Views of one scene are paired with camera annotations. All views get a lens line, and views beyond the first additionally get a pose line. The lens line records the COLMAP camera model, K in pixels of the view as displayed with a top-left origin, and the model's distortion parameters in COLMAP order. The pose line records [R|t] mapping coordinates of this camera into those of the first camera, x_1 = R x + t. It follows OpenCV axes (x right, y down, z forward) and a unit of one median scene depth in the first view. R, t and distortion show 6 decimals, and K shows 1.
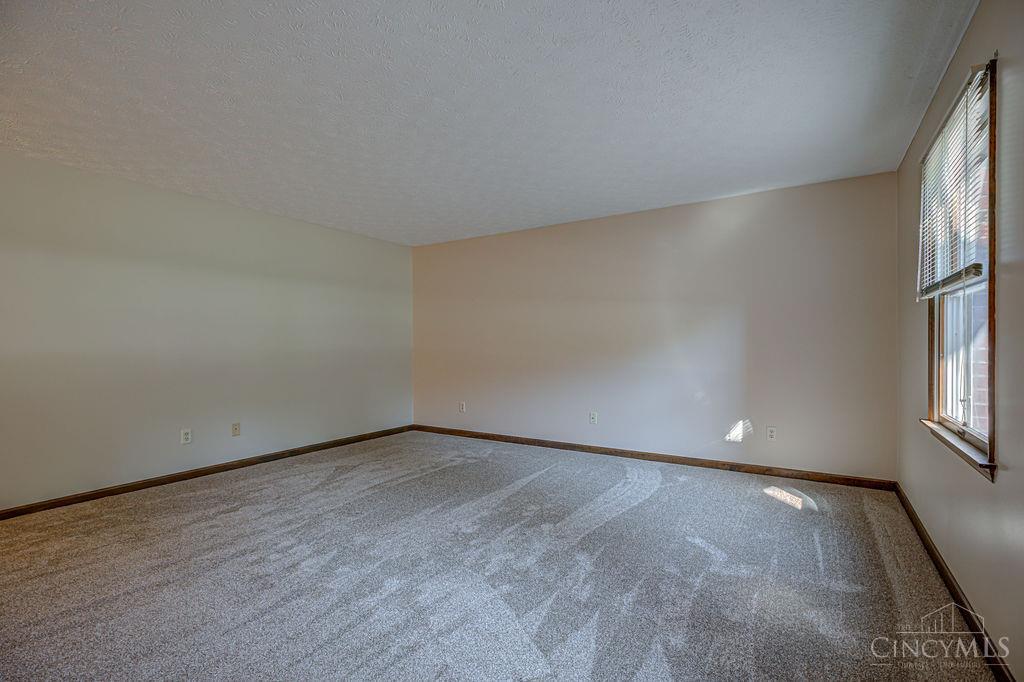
lens RADIAL K [[471.6, 0, 506.8], [0, 471.6, 344.8], [0, 0, 1]] dist [-0.003246, -0.000445]
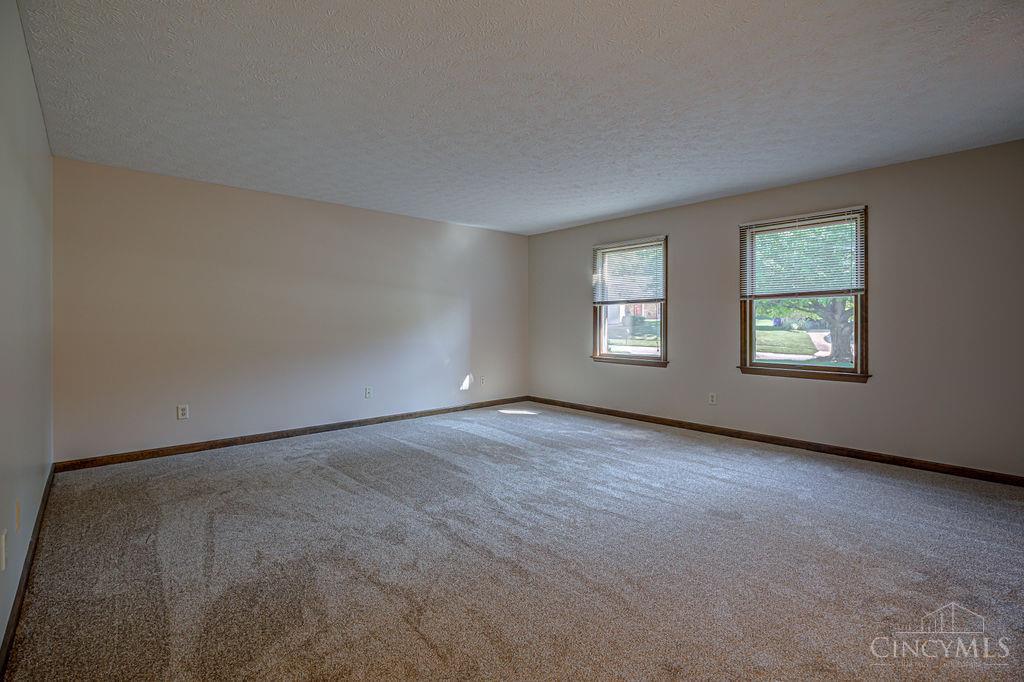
lens RADIAL K [[471.6, 0, 528.0], [0, 471.6, 323.1], [0, 0, 1]] dist [-0.003246, -0.000445]
pose [[0.235771, 0.007139, 0.971782, -0.964934], [-0.002232, 0.999974, -0.006805, 0.002697], [-0.971806, -0.000564, 0.235781, 0.472856]]
